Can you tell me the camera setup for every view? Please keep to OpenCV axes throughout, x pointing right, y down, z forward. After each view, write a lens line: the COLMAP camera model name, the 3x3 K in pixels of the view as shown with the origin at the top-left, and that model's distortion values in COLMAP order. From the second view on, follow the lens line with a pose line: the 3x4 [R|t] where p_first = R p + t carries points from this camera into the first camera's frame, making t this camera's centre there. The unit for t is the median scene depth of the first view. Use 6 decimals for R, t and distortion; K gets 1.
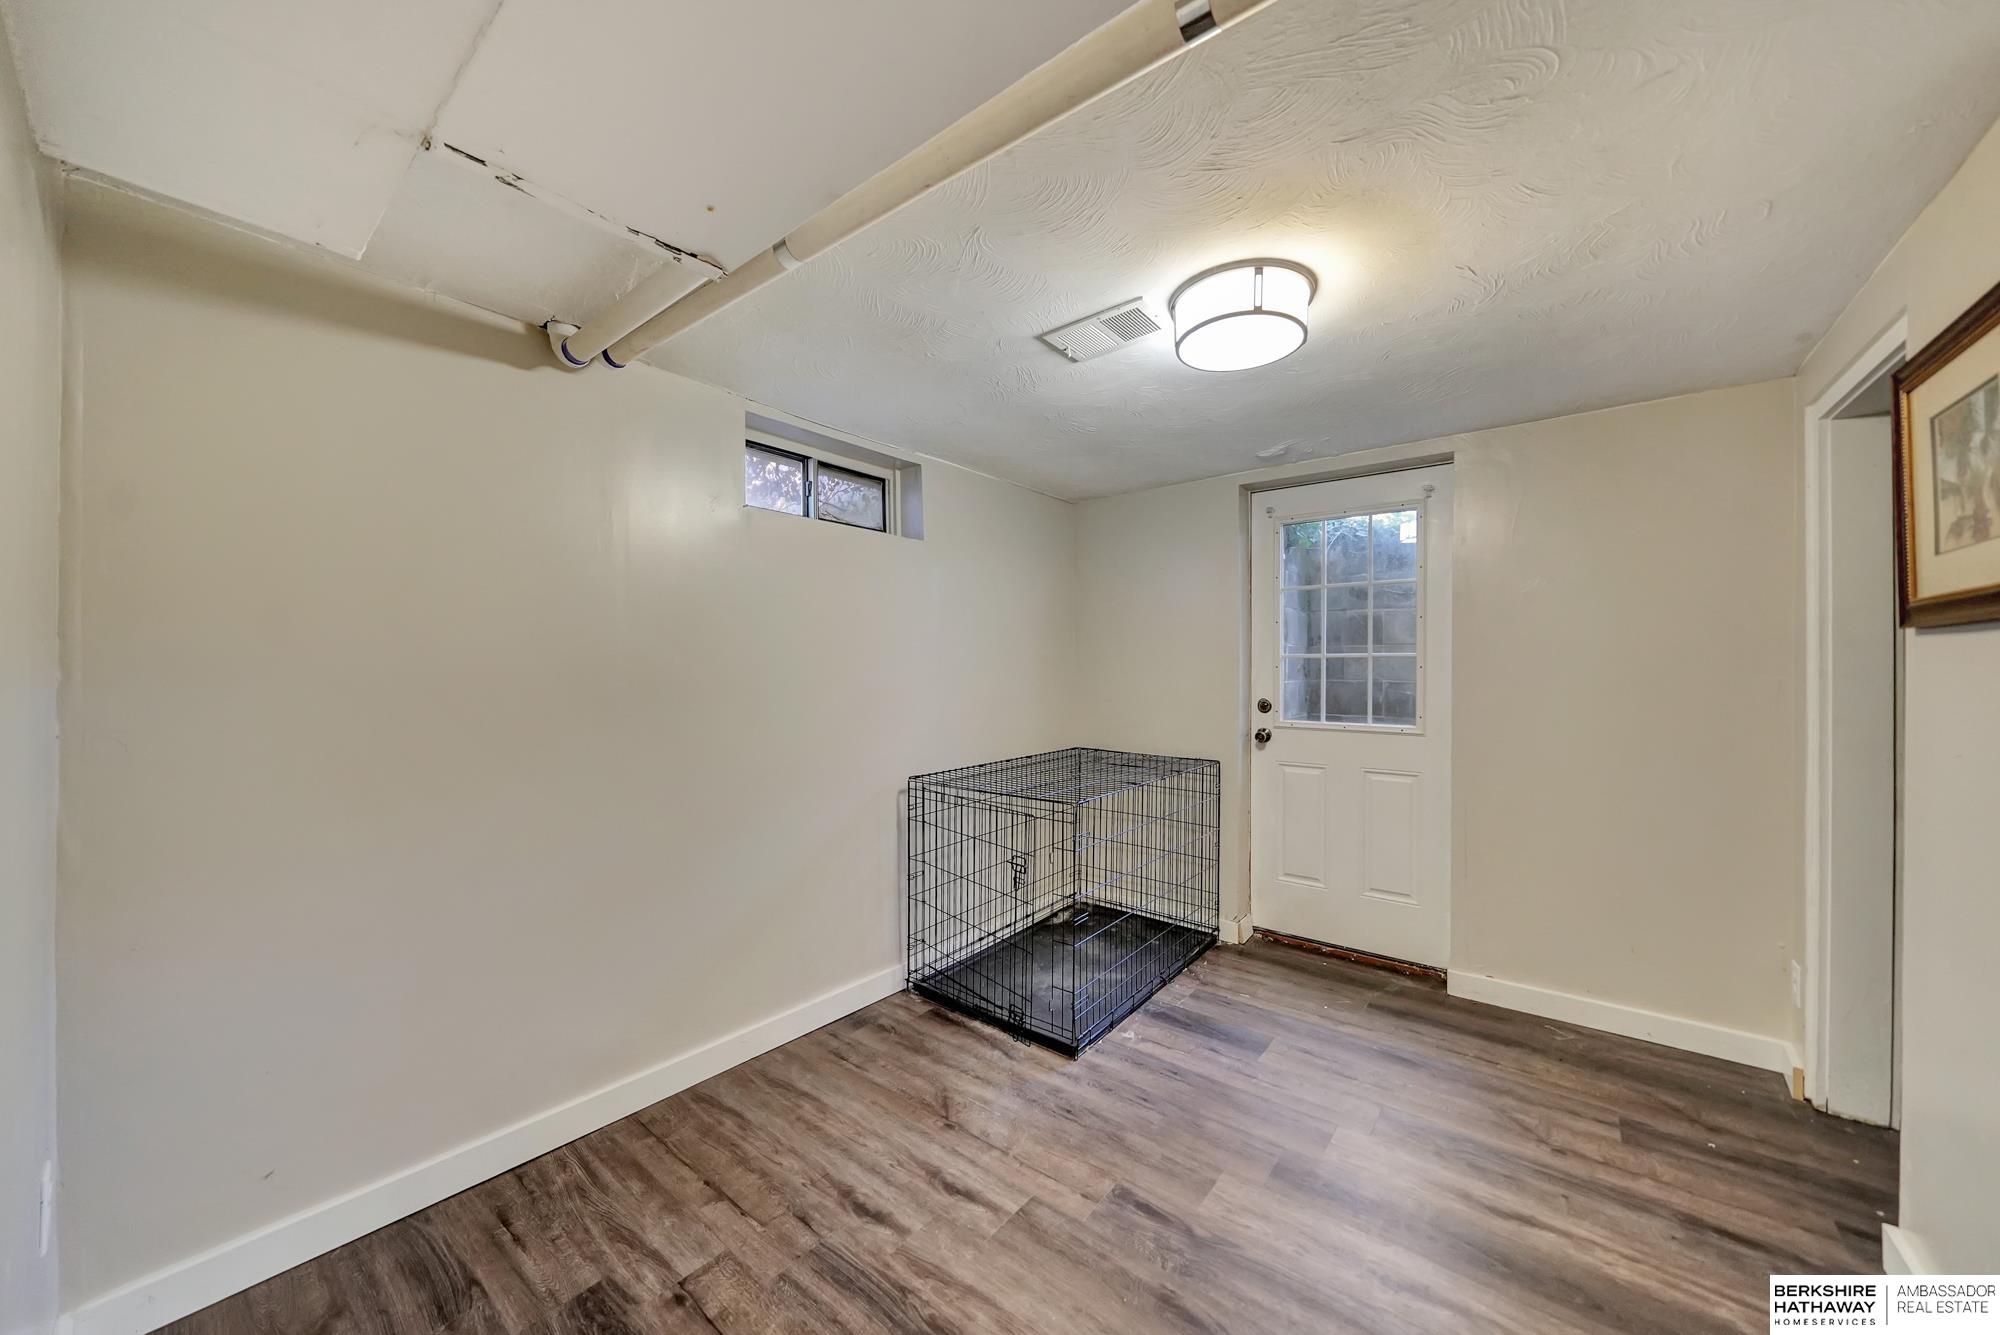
lens RADIAL K [[700.7, 0, 995.9], [0, 700.7, 657.3], [0, 0, 1]] dist [0.000261, 0.000056]
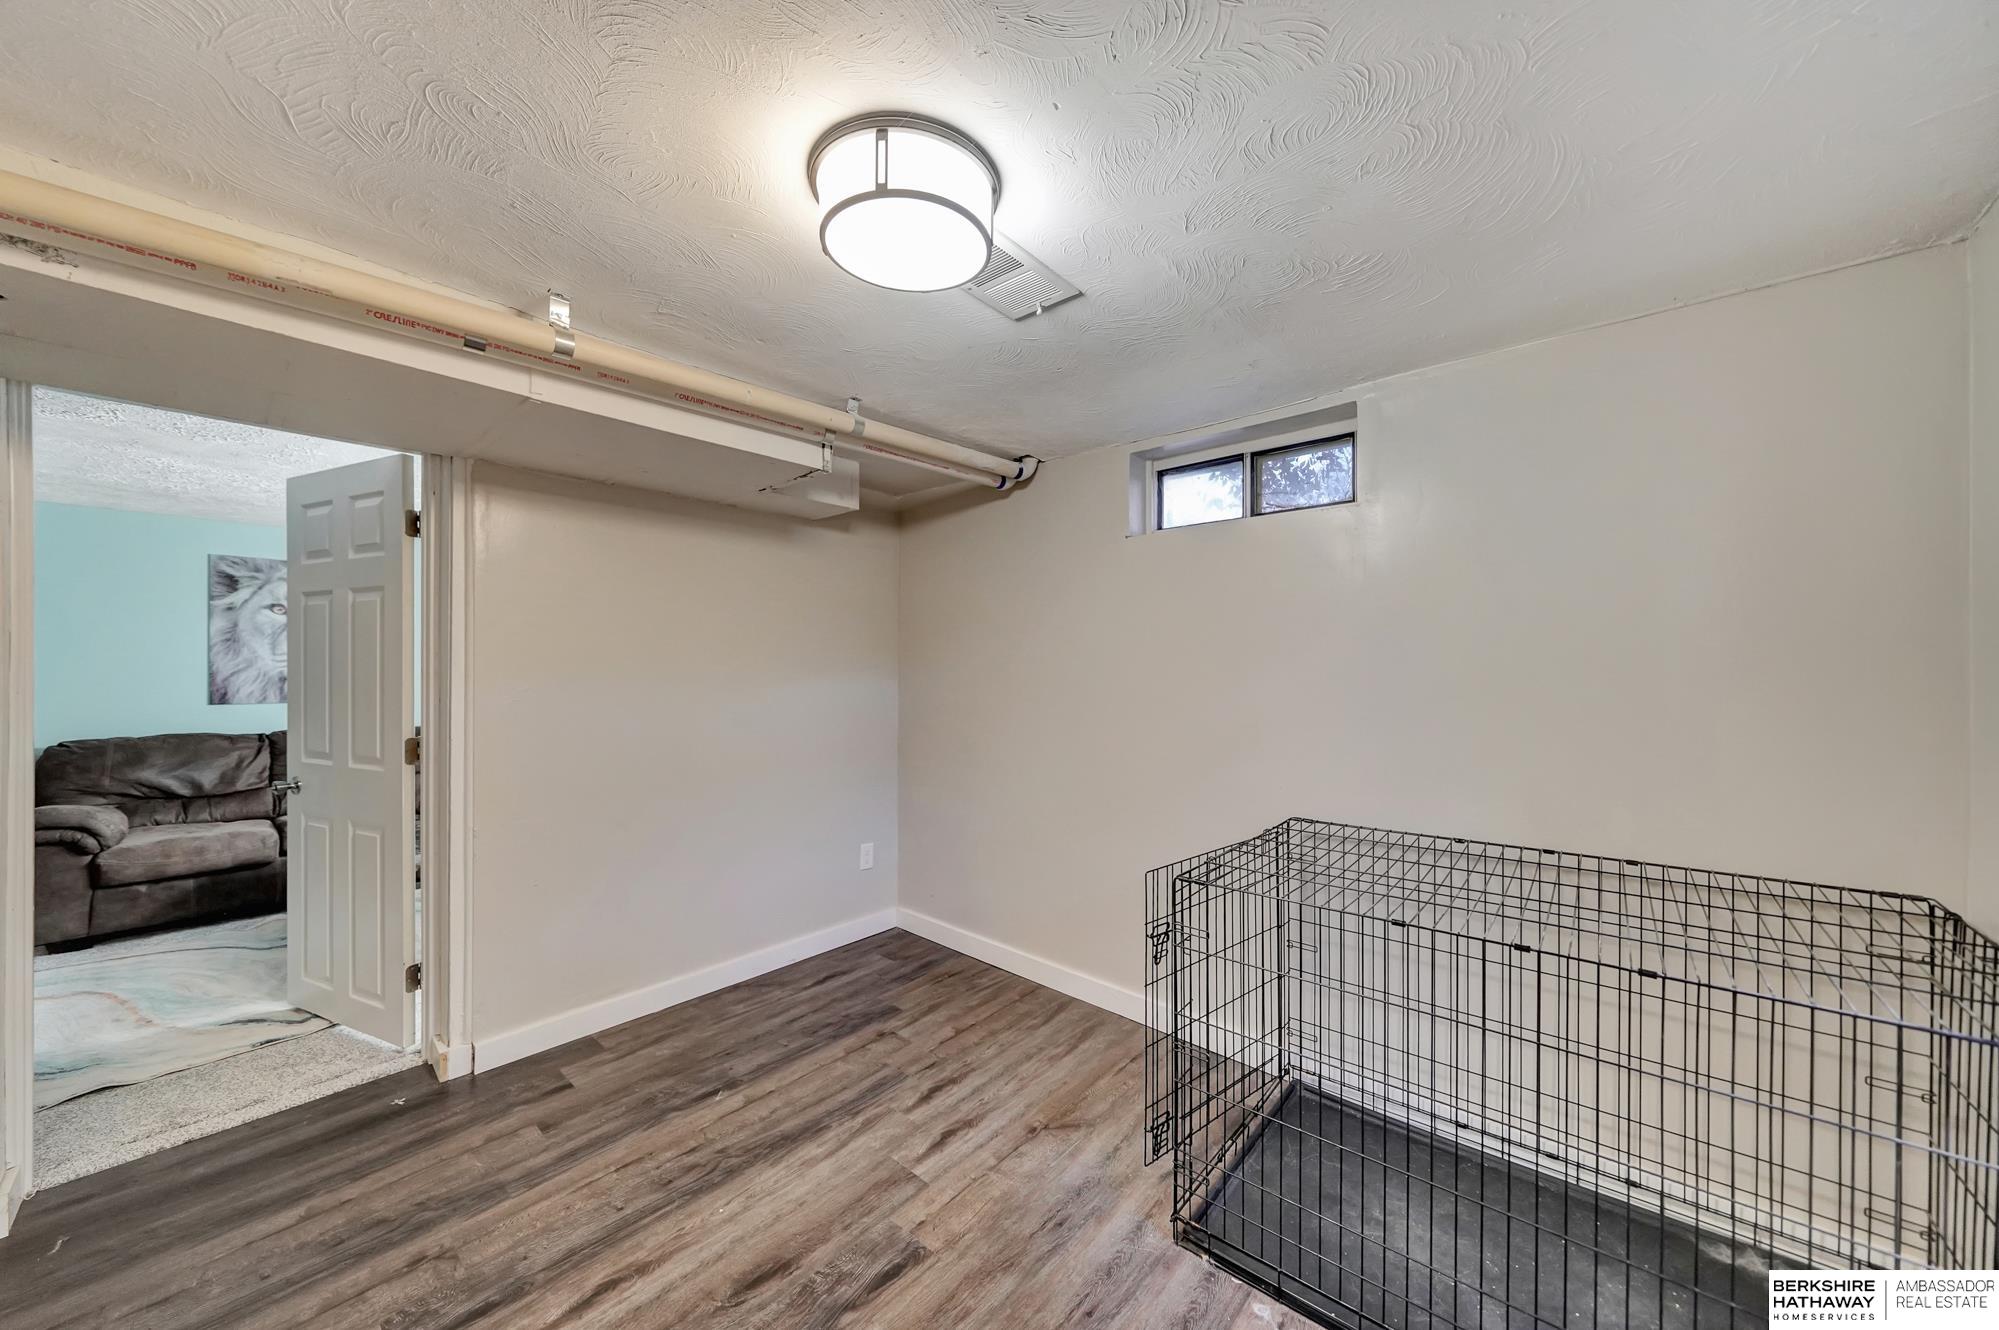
lens RADIAL K [[687.8, 0, 999.5], [0, 687.8, 665.0], [0, 0, 1]] dist [-0.000822, -0.000036]
pose [[-0.021235, -0.008142, -0.999741, 1.069789], [0.013462, 0.999874, -0.008429, 0.002964], [0.999684, -0.013638, -0.021122, 1.122685]]
